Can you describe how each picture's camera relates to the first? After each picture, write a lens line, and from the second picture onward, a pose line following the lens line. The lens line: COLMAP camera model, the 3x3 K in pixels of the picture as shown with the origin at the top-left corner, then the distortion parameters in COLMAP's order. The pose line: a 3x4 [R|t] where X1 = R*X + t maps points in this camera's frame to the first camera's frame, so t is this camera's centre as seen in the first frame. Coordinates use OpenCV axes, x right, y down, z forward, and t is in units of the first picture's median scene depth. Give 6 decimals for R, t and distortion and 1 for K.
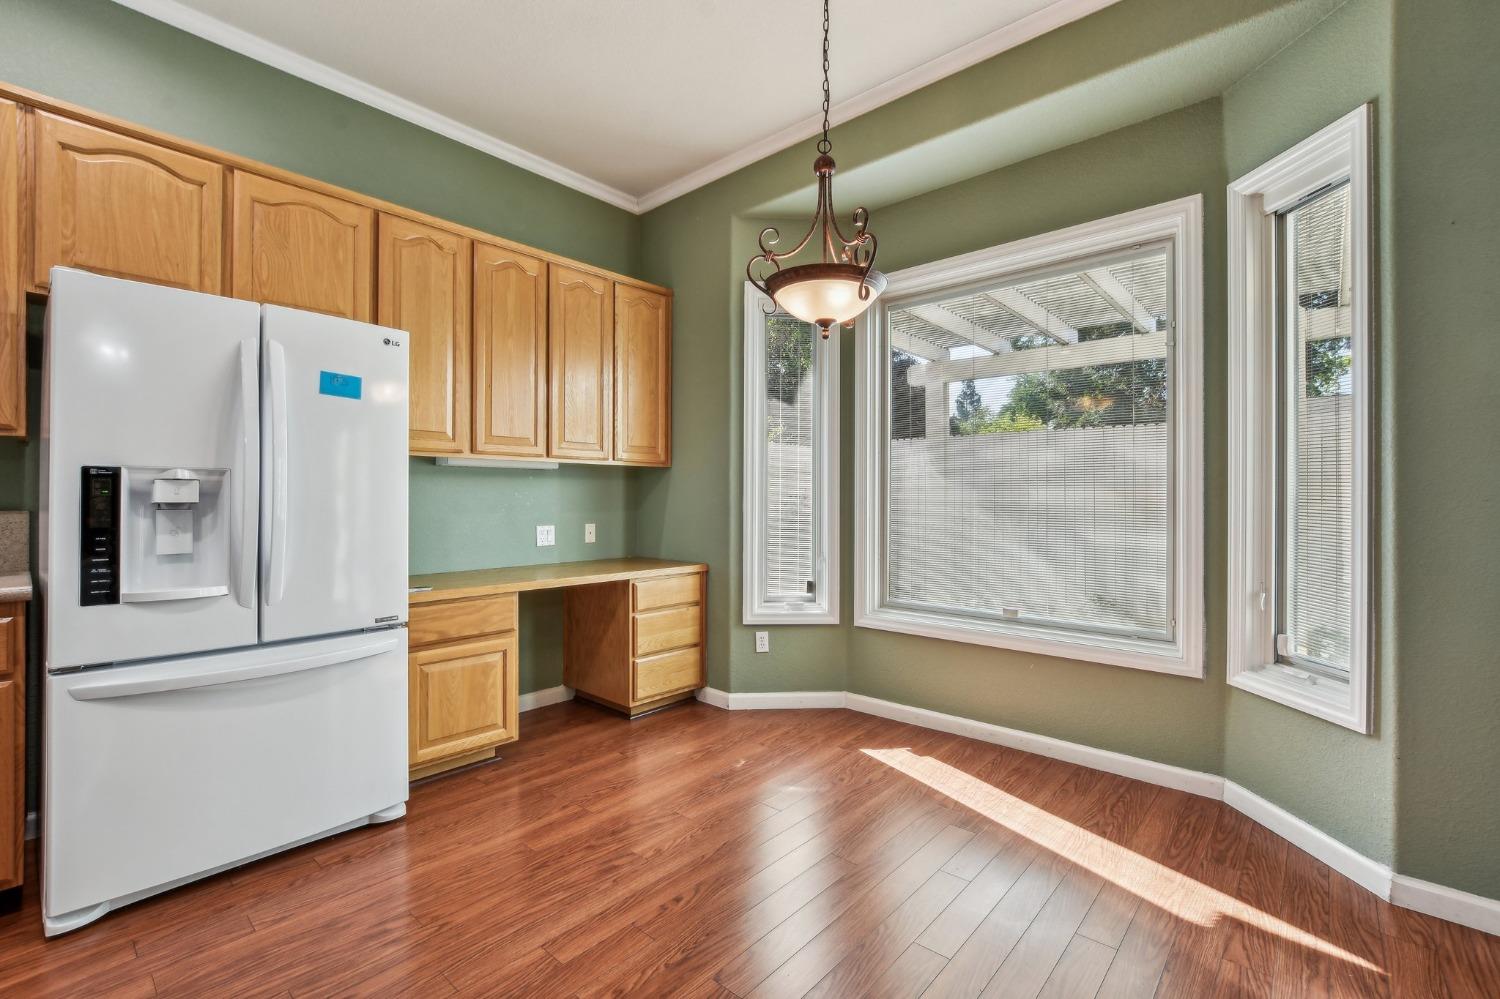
lens RADIAL K [[659.7, 0, 746.7], [0, 659.7, 492.5], [0, 0, 1]] dist [-0.011991, 0.002220]
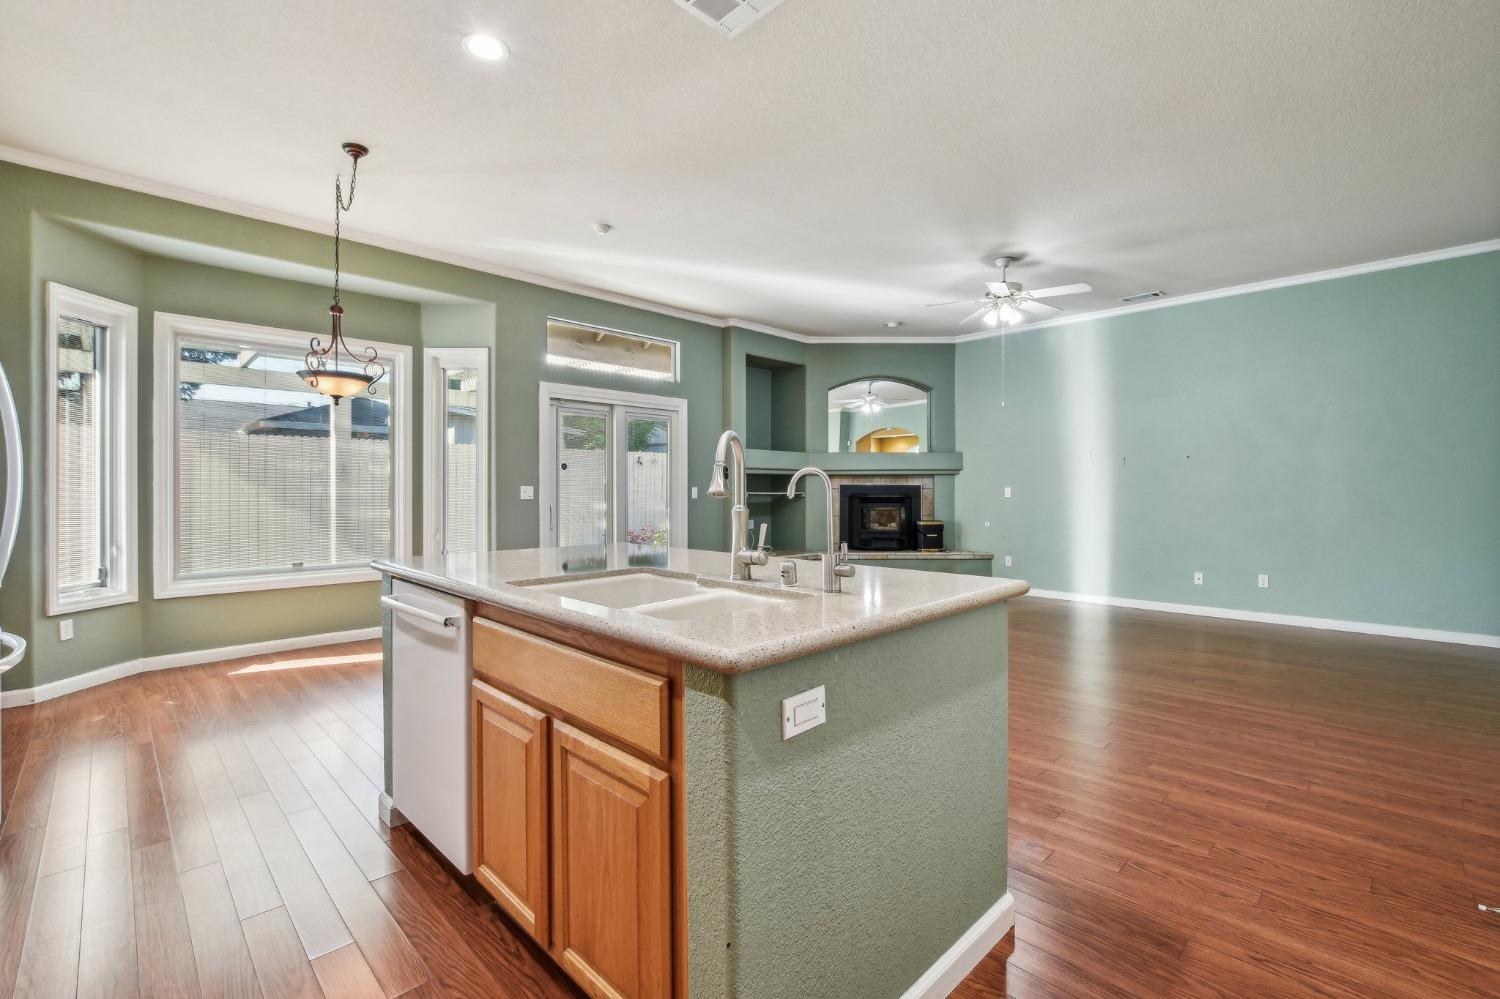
lens RADIAL K [[659.7, 0, 752.9], [0, 659.7, 492.6], [0, 0, 1]] dist [-0.011991, 0.002220]
pose [[0.052781, -0.006337, 0.998586, -1.258089], [-0.003964, 0.999971, 0.006555, -0.003993], [-0.998598, -0.004305, 0.052754, -0.192253]]
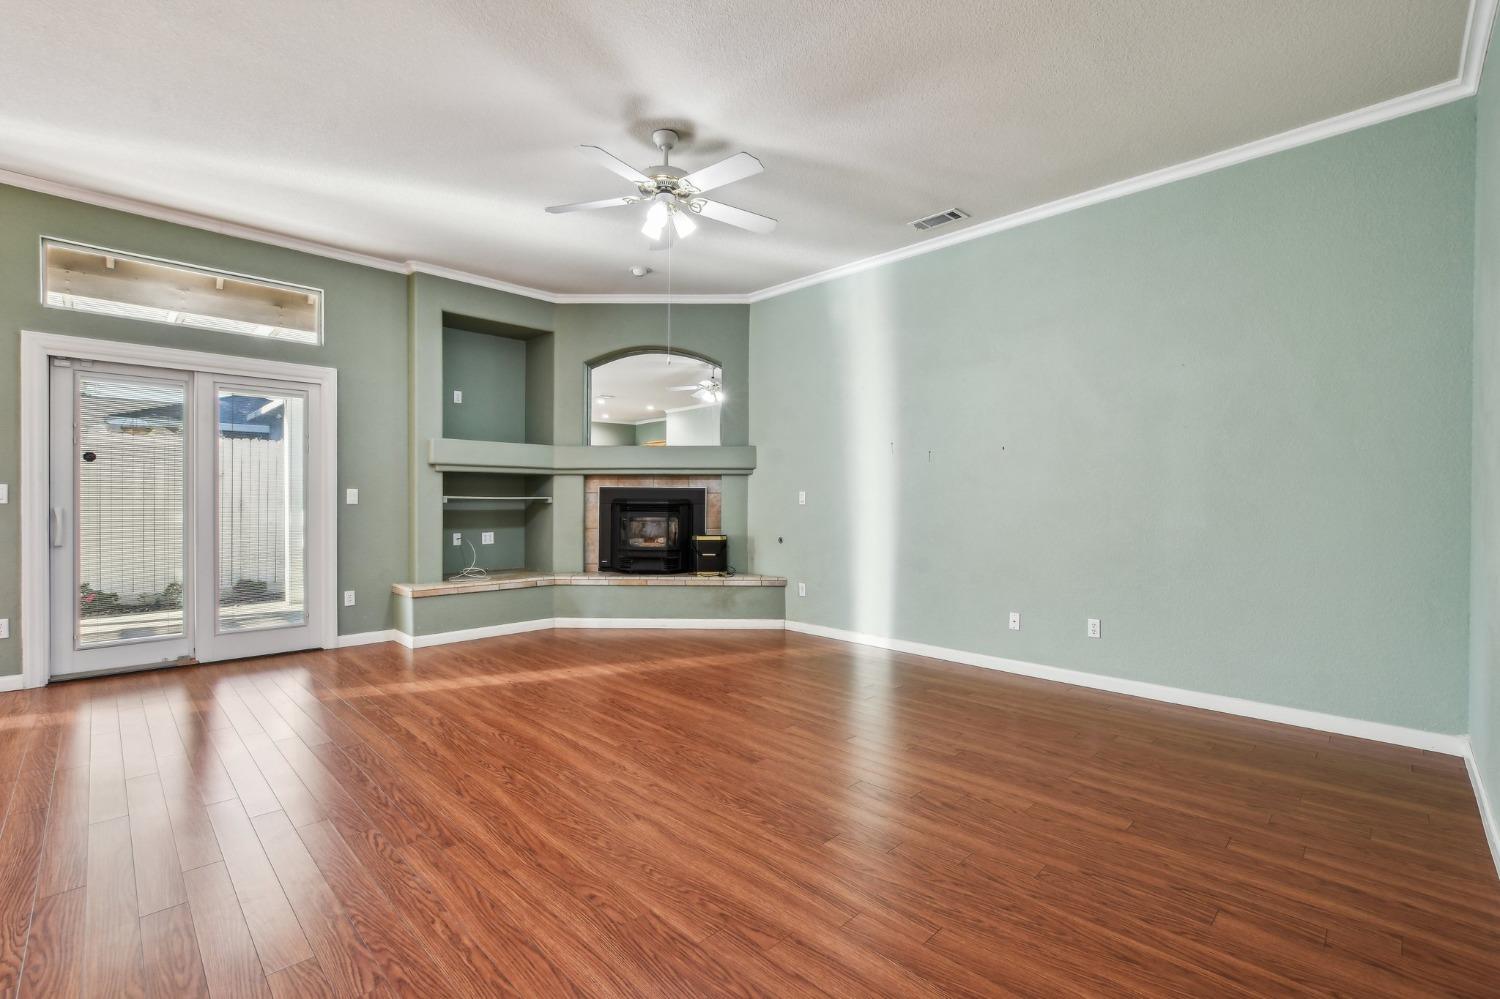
lens RADIAL K [[659.7, 0, 749.8], [0, 659.7, 502.4], [0, 0, 1]] dist [-0.011991, 0.002220]
pose [[0.044622, -0.009986, 0.998954, -0.536424], [-0.008389, 0.999911, 0.010370, 0.002297], [-0.998969, -0.008843, 0.044535, -1.038997]]
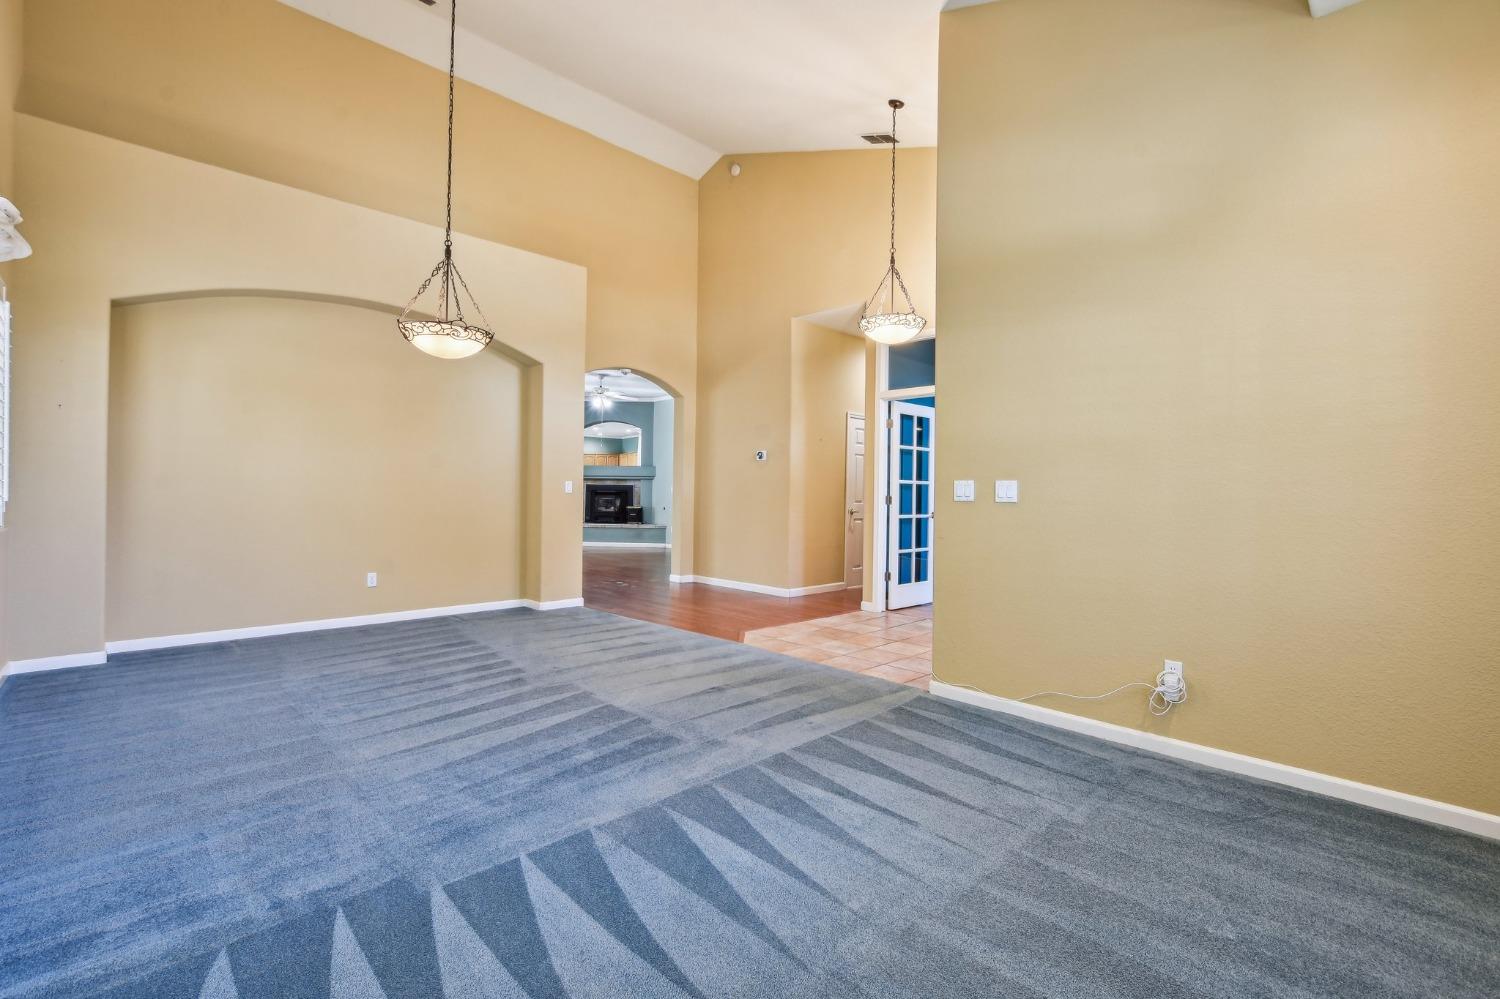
lens RADIAL K [[659.7, 0, 751.4], [0, 659.7, 490.0], [0, 0, 1]] dist [-0.011991, 0.002220]
pose [[0.064005, -0.006898, 0.997926, -3.204084], [-0.019479, 0.999777, 0.008160, -0.043111], [-0.997759, -0.019961, 0.063857, -1.993962]]
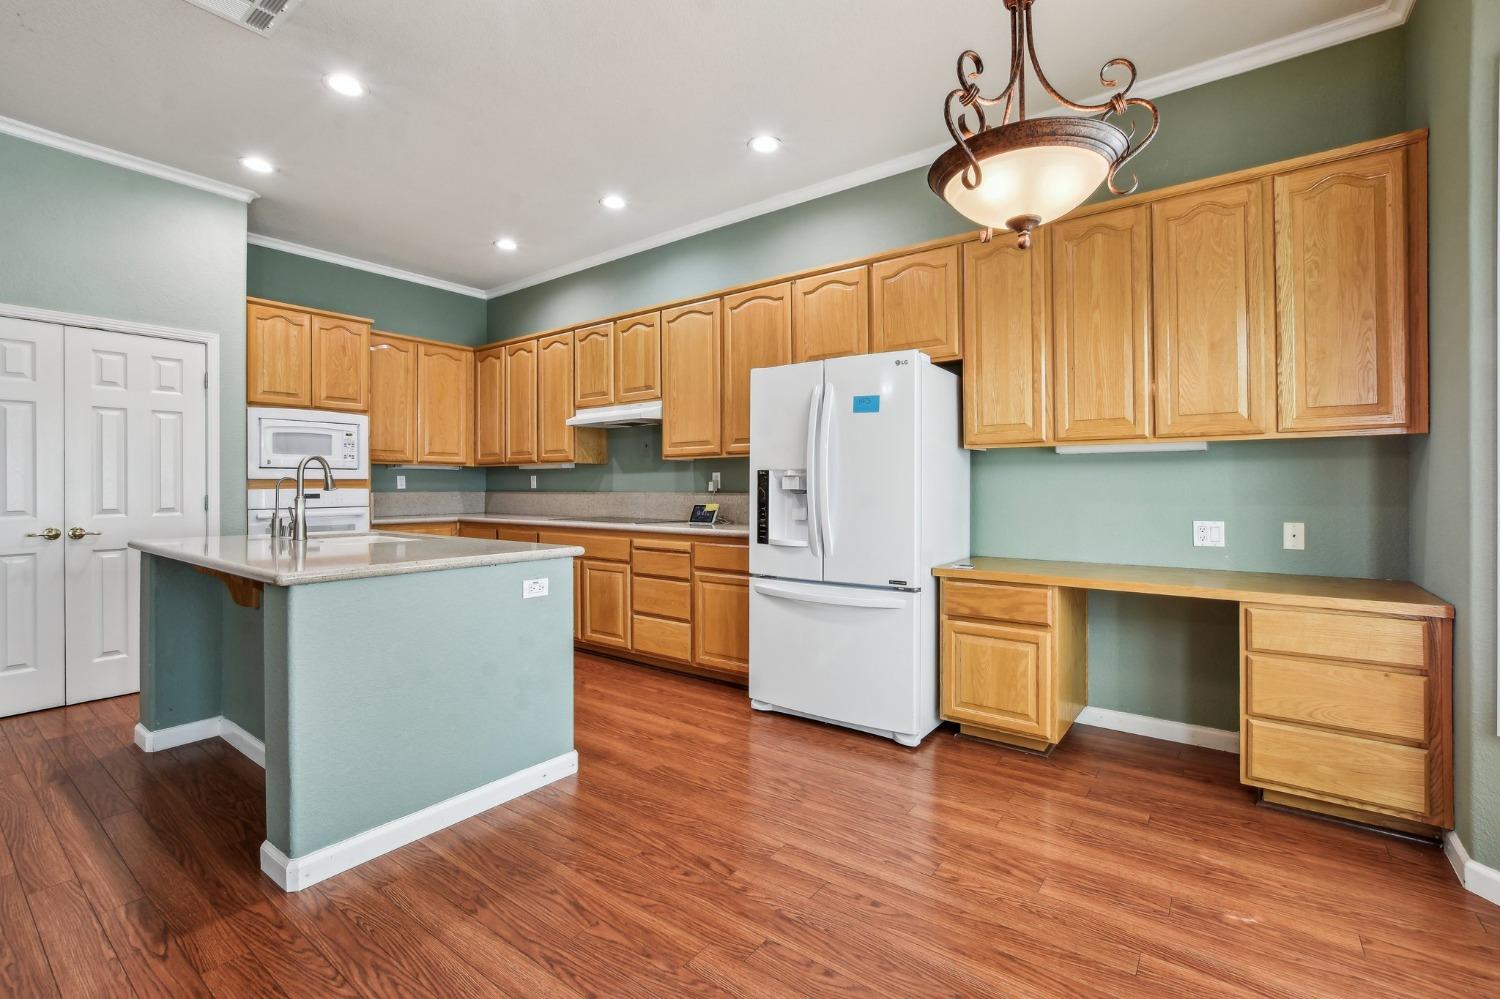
lens RADIAL K [[659.7, 0, 751.5], [0, 659.7, 486.0], [0, 0, 1]] dist [-0.011991, 0.002220]
pose [[0.090191, -0.002236, -0.995922, 0.575093], [0.010006, 0.999949, -0.001339, 0.004743], [0.995874, -0.009844, 0.090209, 0.507545]]
